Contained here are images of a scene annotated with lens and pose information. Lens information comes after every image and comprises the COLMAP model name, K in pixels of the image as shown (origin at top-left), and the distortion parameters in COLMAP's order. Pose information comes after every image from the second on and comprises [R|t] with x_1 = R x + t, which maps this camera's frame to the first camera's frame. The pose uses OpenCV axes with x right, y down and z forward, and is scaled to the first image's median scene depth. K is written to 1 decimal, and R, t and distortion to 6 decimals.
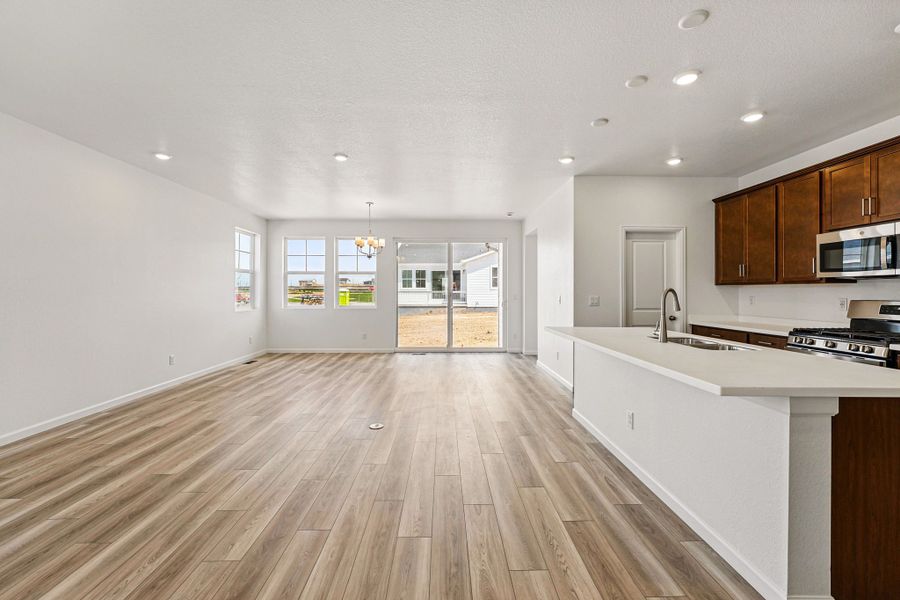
lens RADIAL K [[368.4, 0, 450.1], [0, 368.4, 289.2], [0, 0, 1]] dist [0.000794, 0.000170]
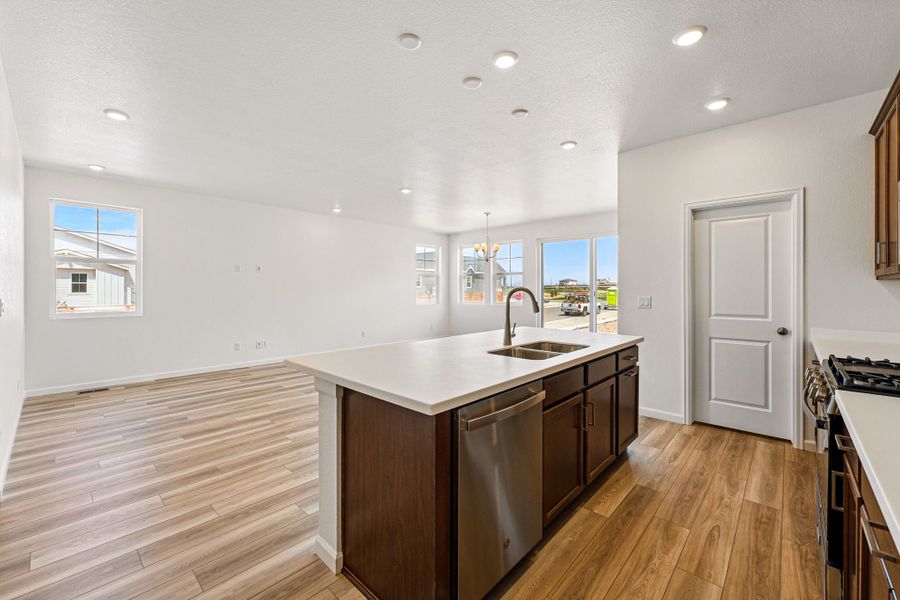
lens RADIAL K [[364.9, 0, 445.7], [0, 364.9, 288.4], [0, 0, 1]] dist [0.001452, 0.000170]
pose [[0.720188, -0.004176, -0.693767, 0.901055], [0.004964, 0.999987, -0.000867, 0.000371], [0.693762, -0.002819, 0.720199, 0.179027]]
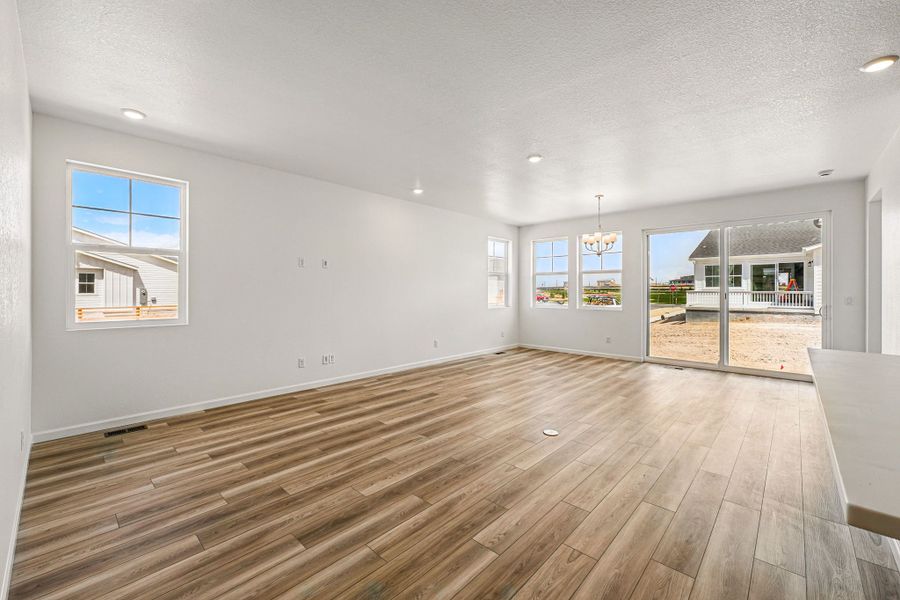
lens RADIAL K [[367.9, 0, 449.9], [0, 367.9, 289.6], [0, 0, 1]] dist [0.000007, 0.000065]
pose [[0.718049, -0.002761, -0.695987, 0.294391], [0.003200, 0.999995, -0.000665, 0.000953], [0.695985, -0.001749, 0.718054, 0.143202]]
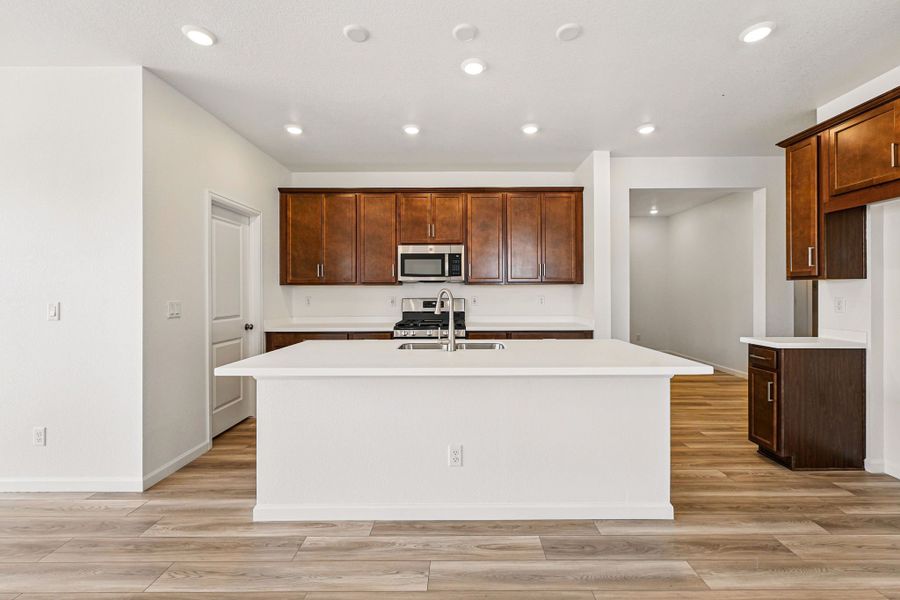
lens RADIAL K [[373.9, 0, 452.7], [0, 373.9, 292.1], [0, 0, 1]] dist [-0.002643, -0.000200]
pose [[0.022839, -0.003709, 0.999732, -0.242493], [-0.004169, 0.999984, 0.003805, 0.001521], [-0.999730, -0.004255, 0.022823, 0.787919]]
